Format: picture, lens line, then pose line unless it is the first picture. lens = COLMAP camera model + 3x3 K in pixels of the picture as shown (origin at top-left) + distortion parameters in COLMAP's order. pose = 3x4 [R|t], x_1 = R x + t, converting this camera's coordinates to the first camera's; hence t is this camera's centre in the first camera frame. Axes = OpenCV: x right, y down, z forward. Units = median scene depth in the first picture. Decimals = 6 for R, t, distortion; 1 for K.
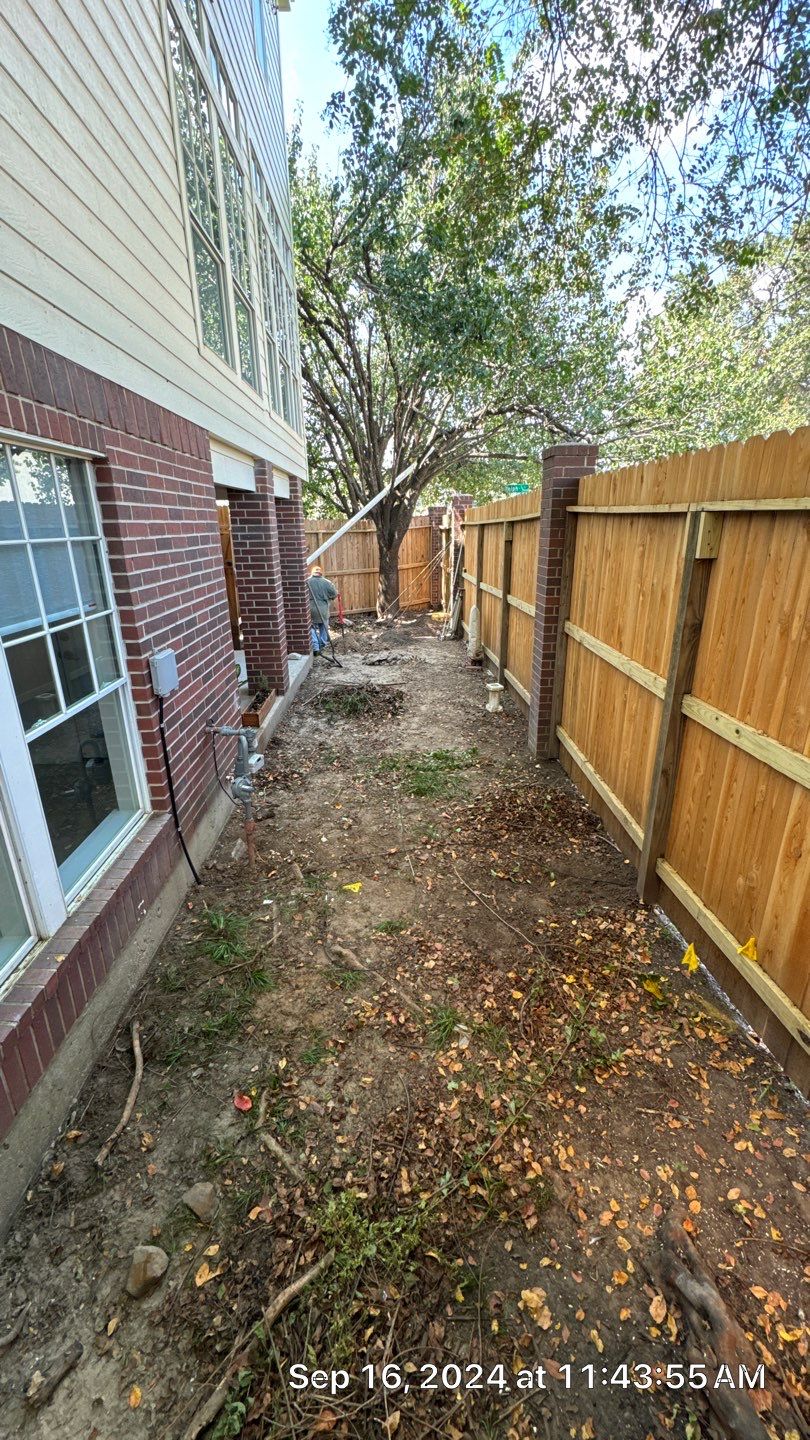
lens RADIAL K [[571.5, 0, 408.1], [0, 571.5, 718.2], [0, 0, 1]] dist [0.000295, -0.001417]
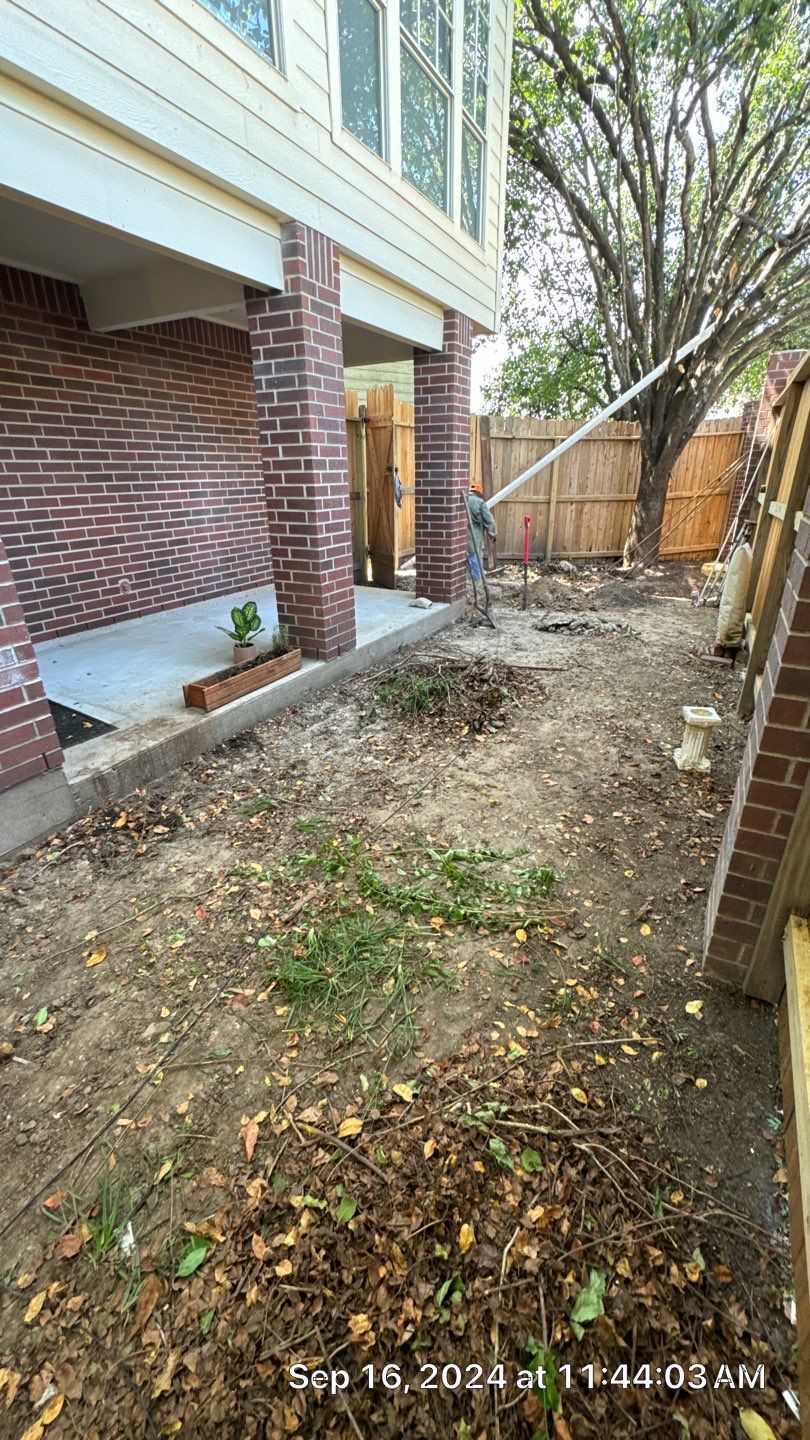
lens RADIAL K [[571.5, 0, 407.0], [0, 571.5, 719.1], [0, 0, 1]] dist [0.000295, -0.001417]
pose [[0.868155, 0.199699, -0.454343, 0.181175], [-0.160125, 0.979222, 0.124436, -0.082662], [0.469752, -0.035278, 0.882093, 0.582528]]
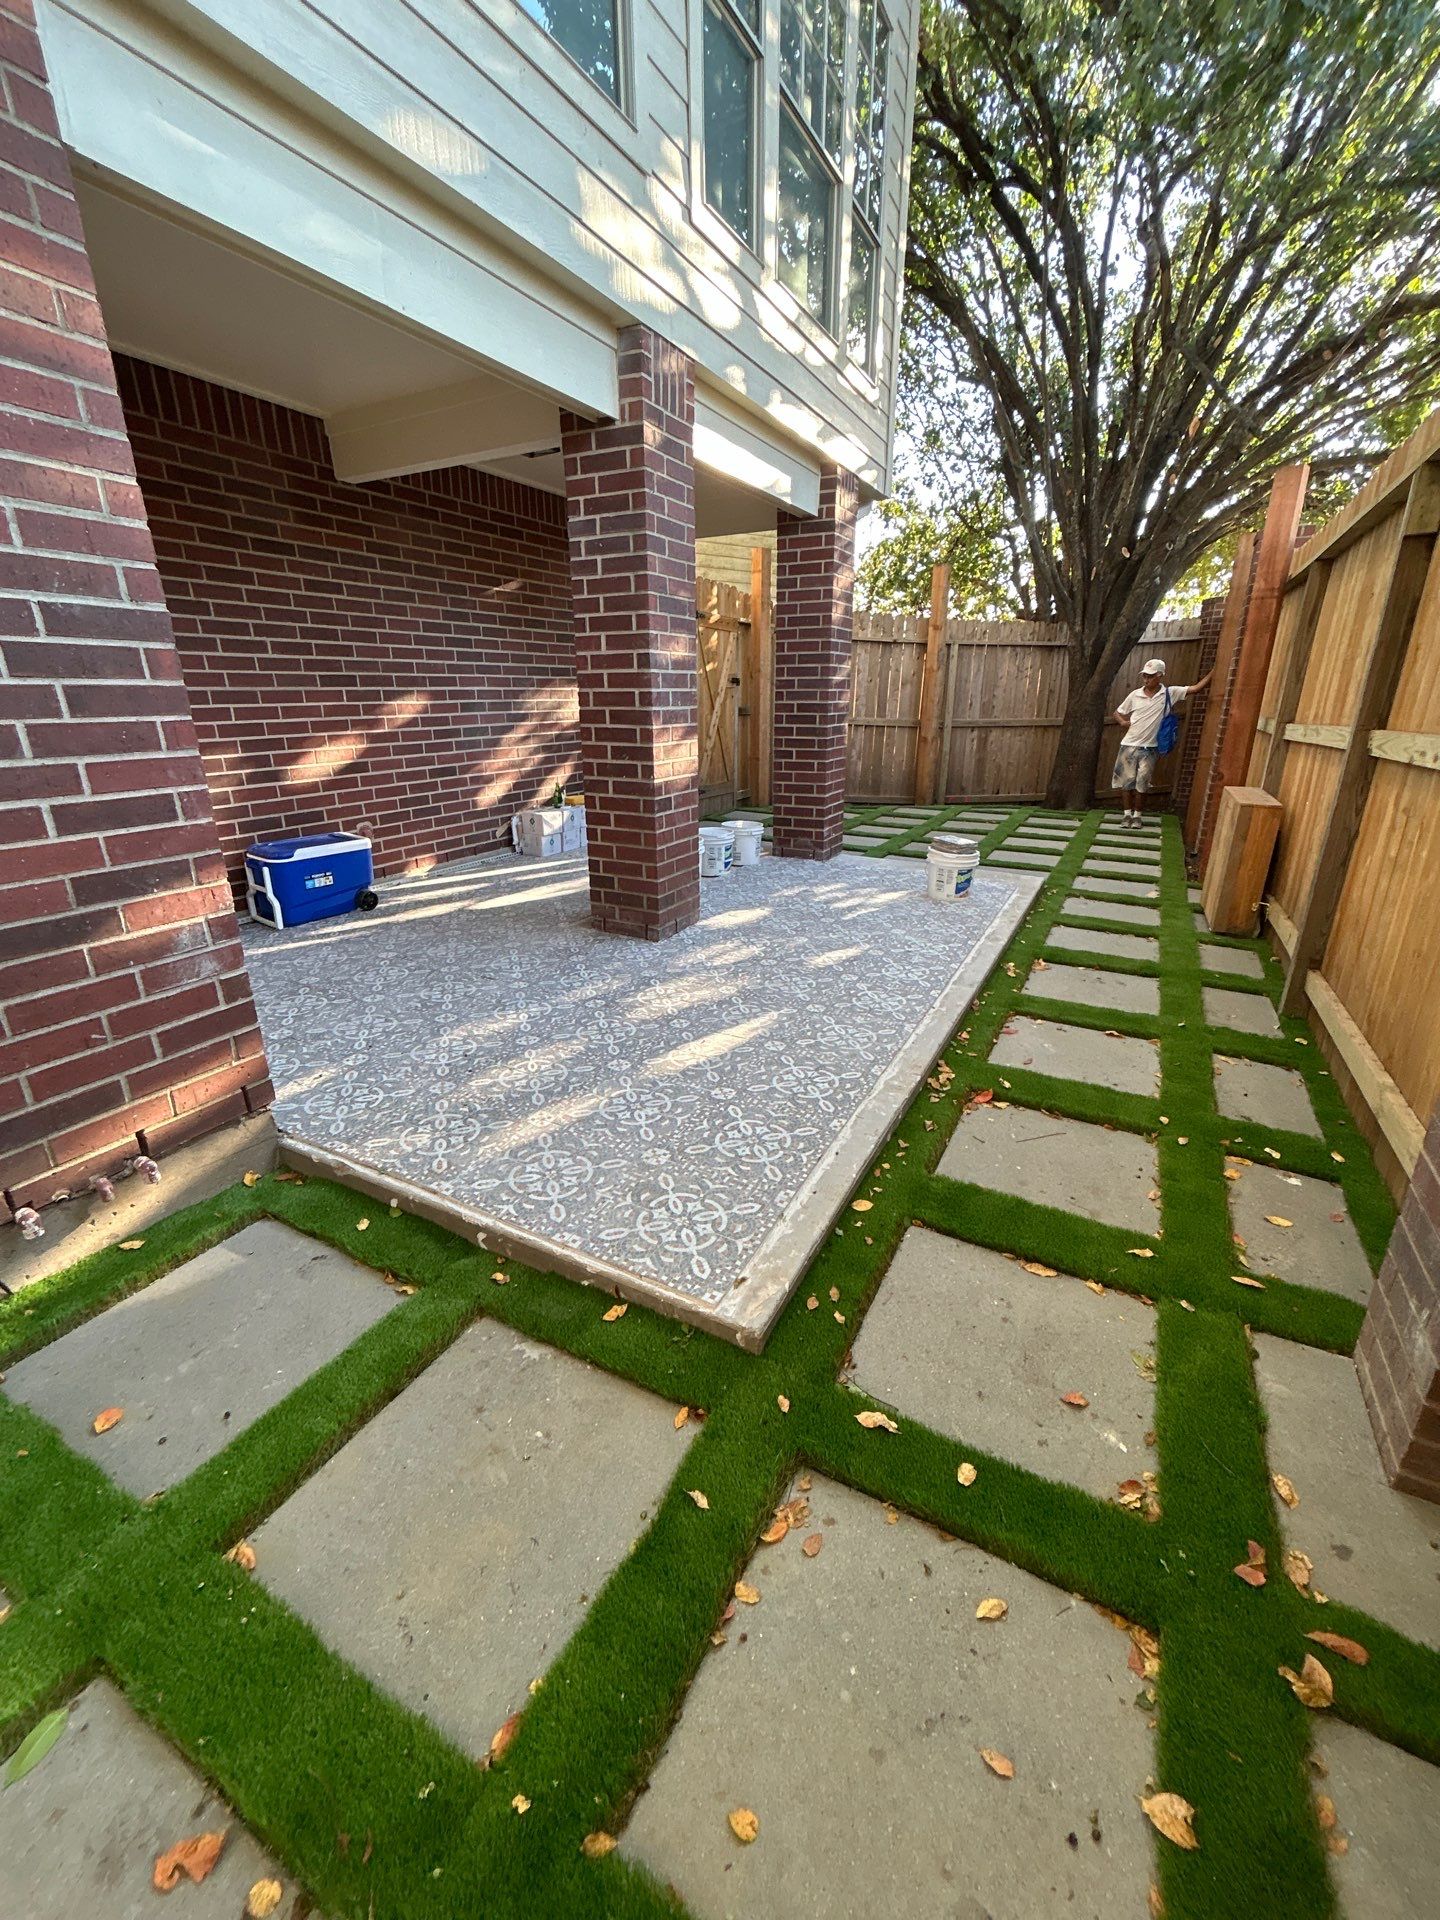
lens RADIAL K [[773.1, 0, 724.1], [0, 773.1, 958.2], [0, 0, 1]] dist [-0.002238, 0.000453]
pose [[0.865881, 0.173244, -0.469294, 0.112801], [-0.170391, 0.984161, 0.048929, -0.077137], [0.470337, 0.037597, 0.881685, 0.614243]]
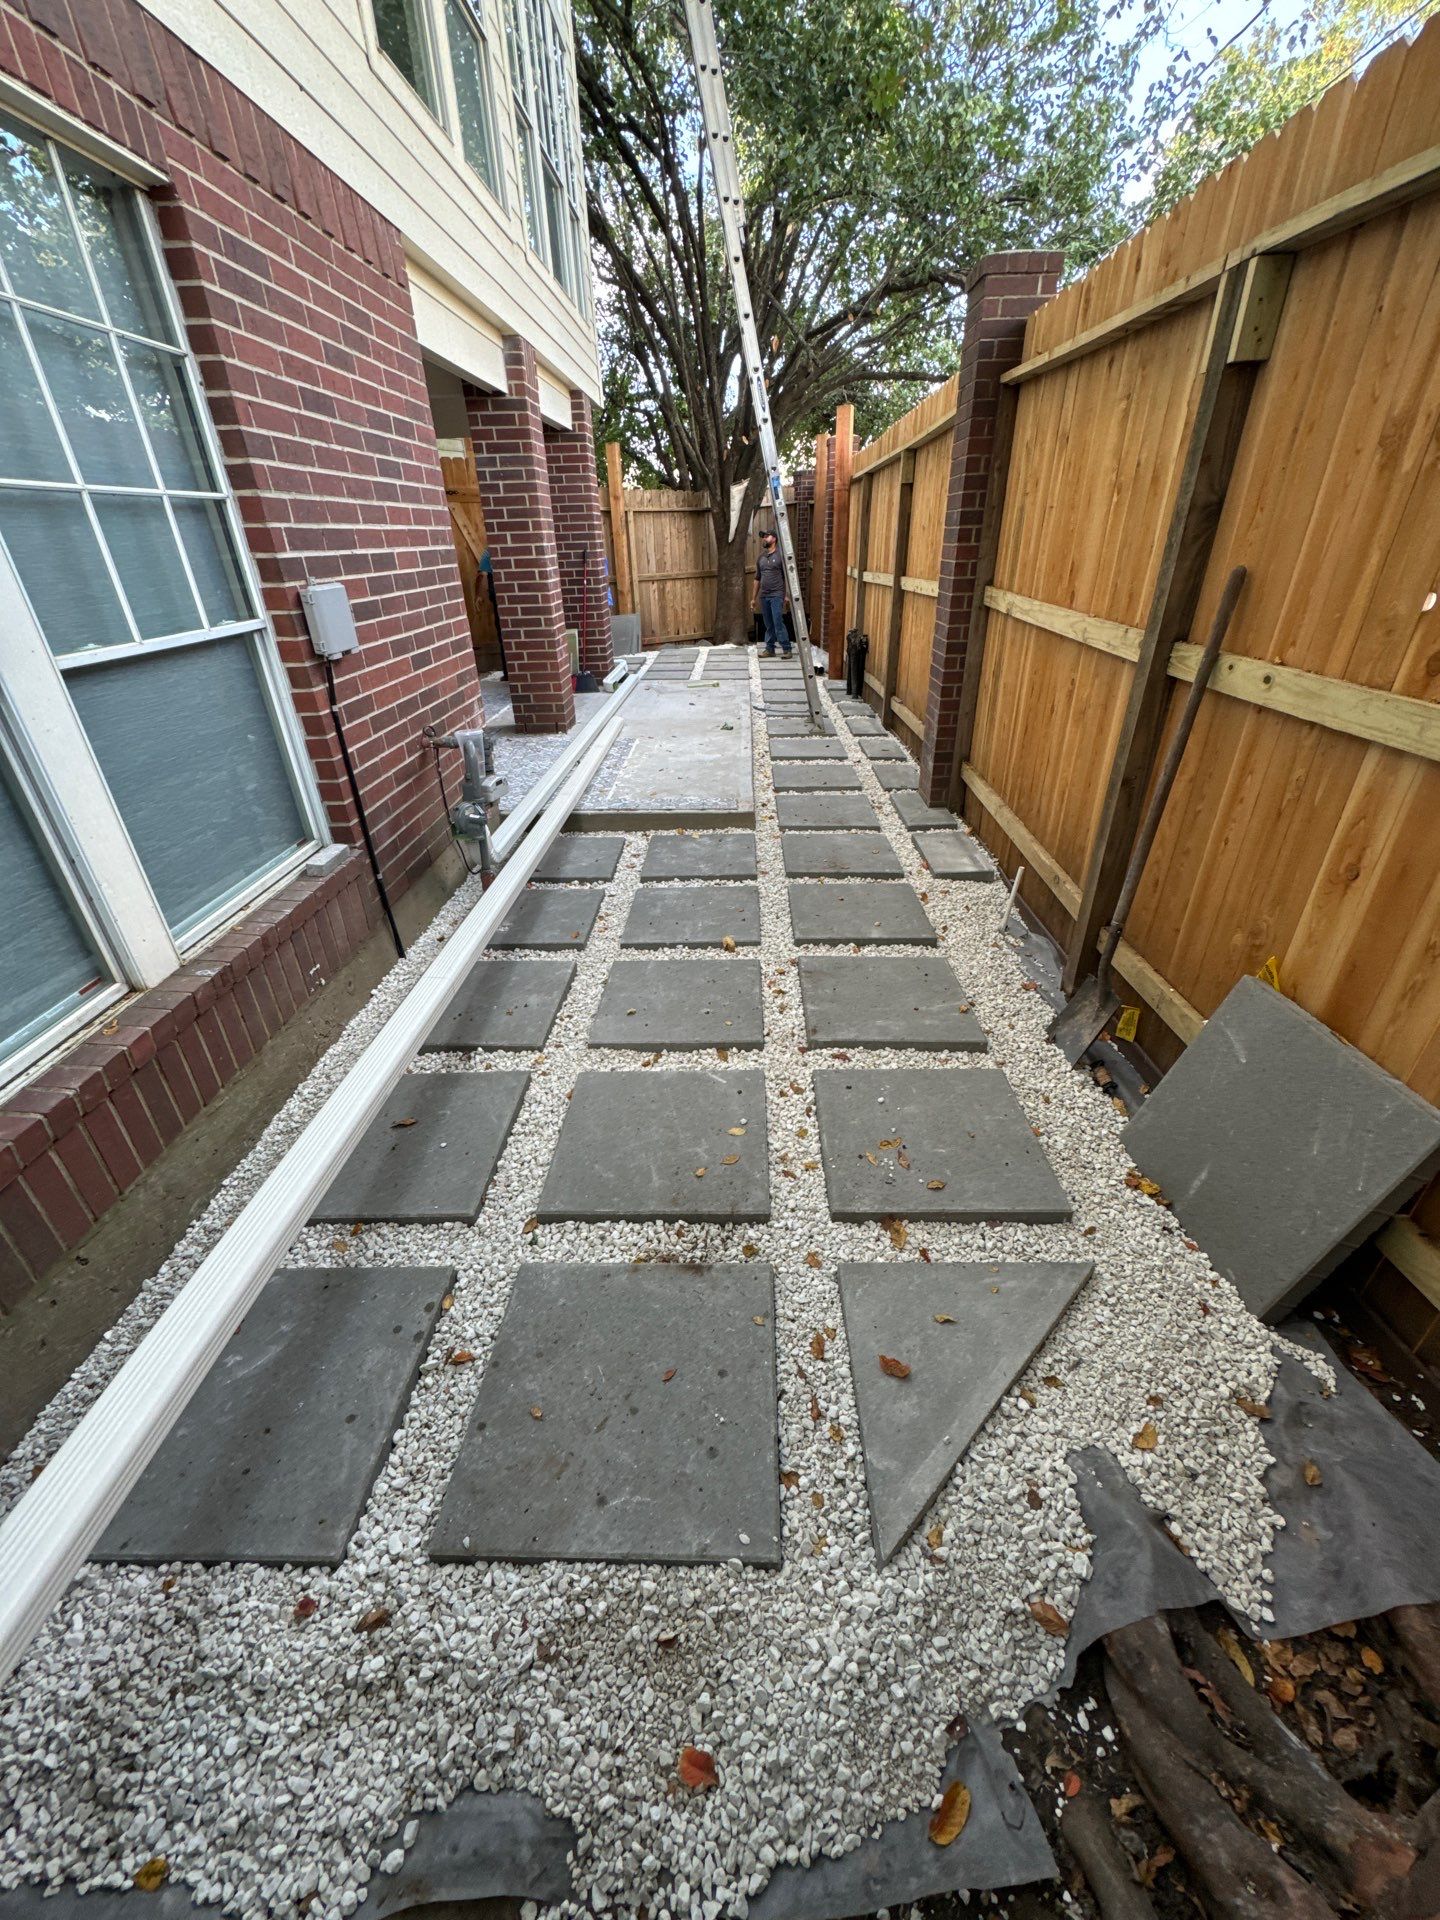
lens RADIAL K [[760.3, 0, 720.9], [0, 760.3, 959.0], [0, 0, 1]] dist [0.003374, -0.001589]
pose [[0.998168, 0.017628, -0.057886, 0.032756], [-0.006897, 0.983537, 0.180578, 0.071917], [0.060116, -0.179848, 0.981856, 0.069670]]
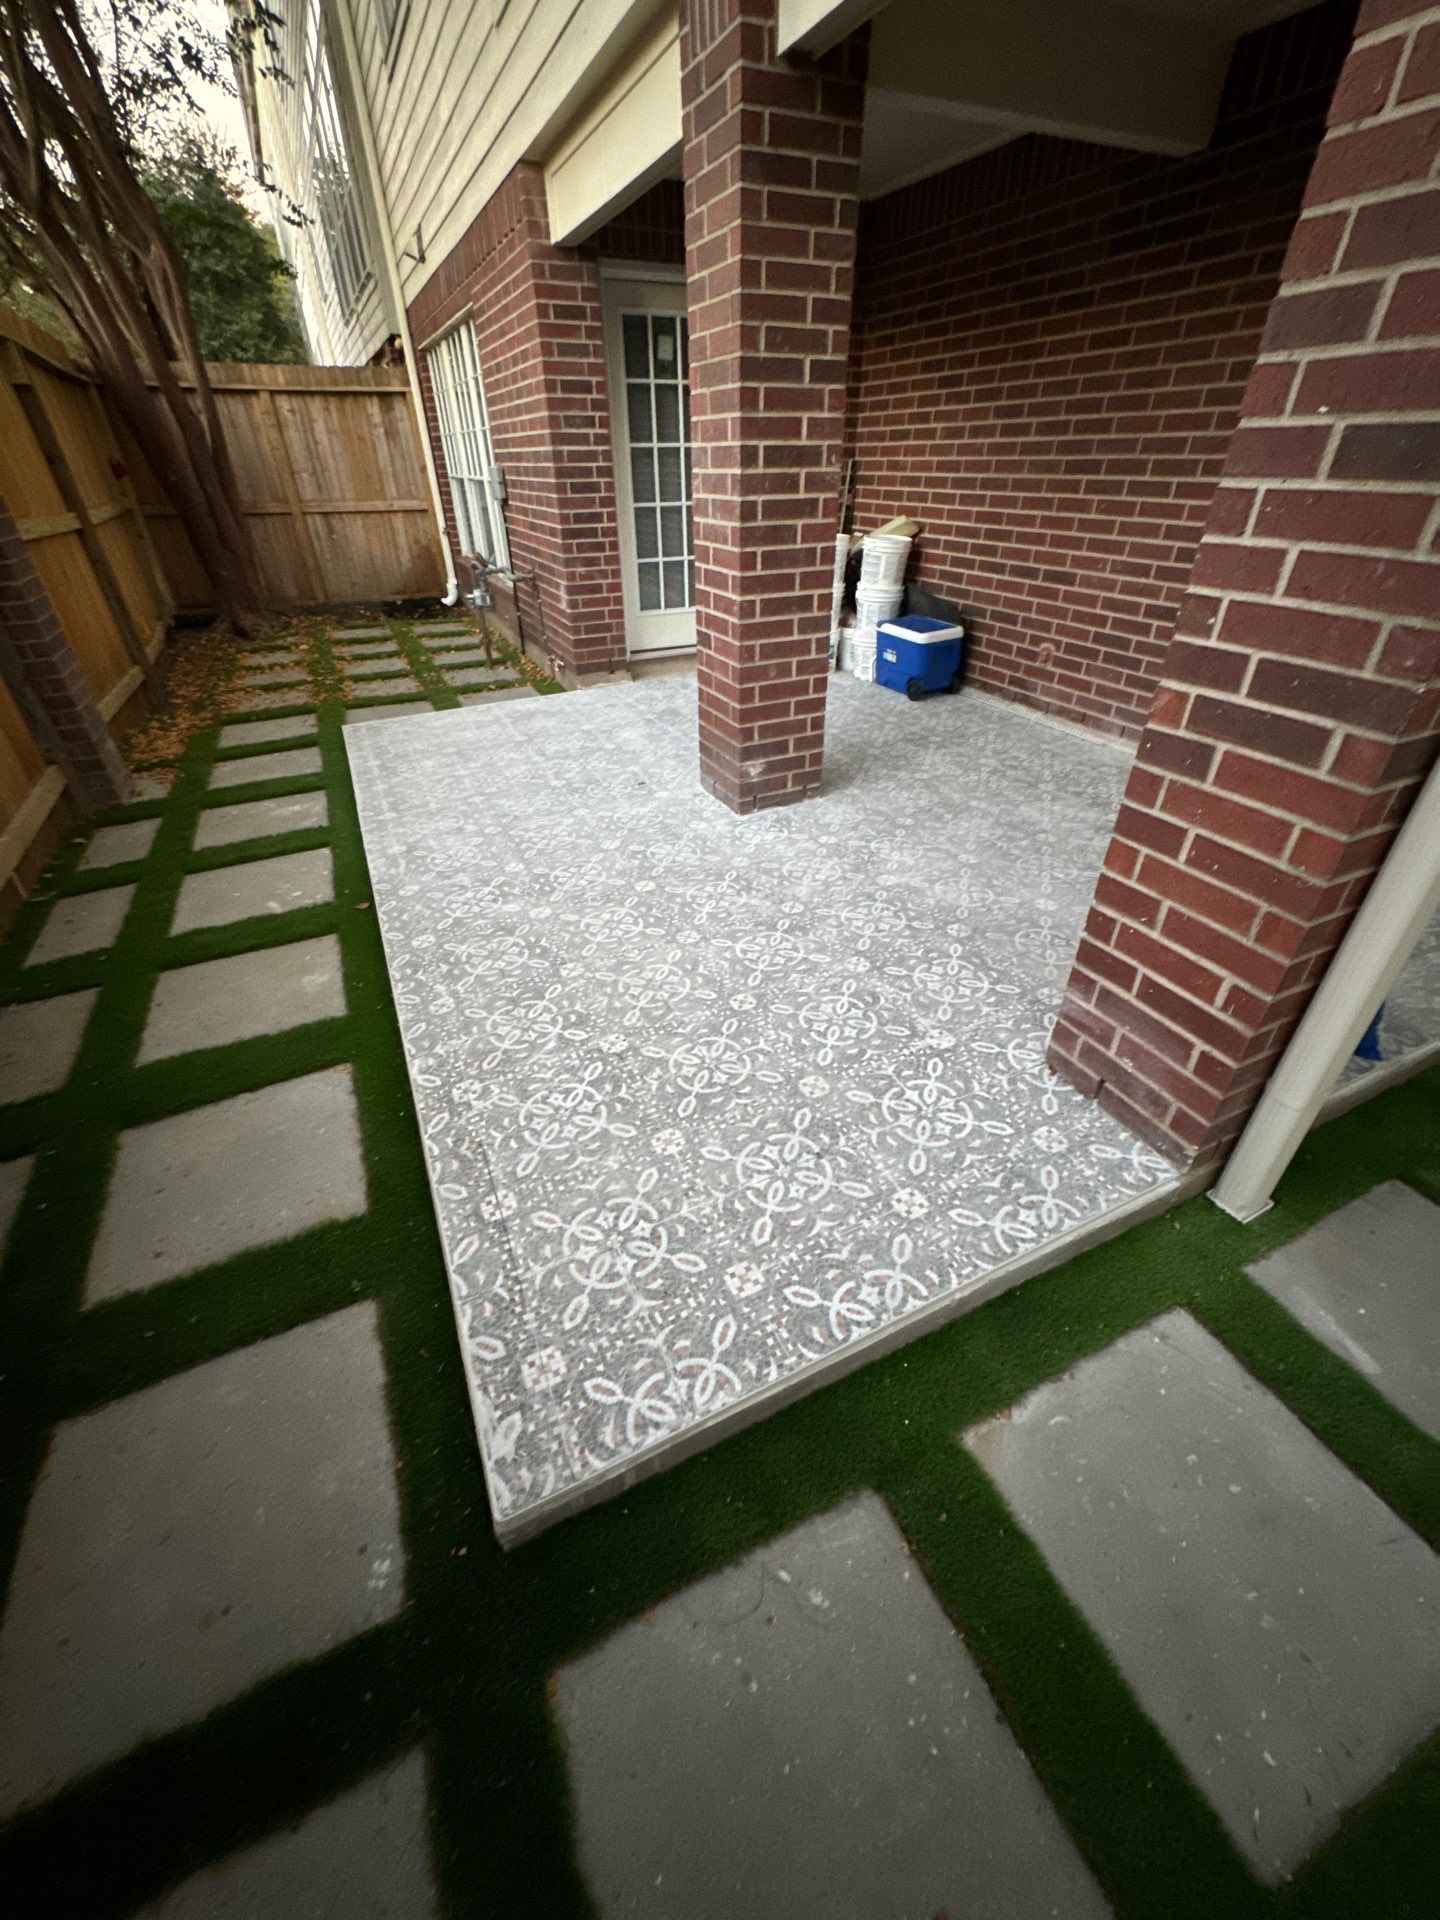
lens RADIAL K [[760.3, 0, 725.2], [0, 760.3, 961.9], [0, 0, 1]] dist [0.003374, -0.001589]
pose [[-0.916340, 0.241857, -0.319102, -0.033585], [-0.106589, 0.620853, 0.776647, -0.455434], [0.385953, 0.745686, -0.543133, 1.649213]]
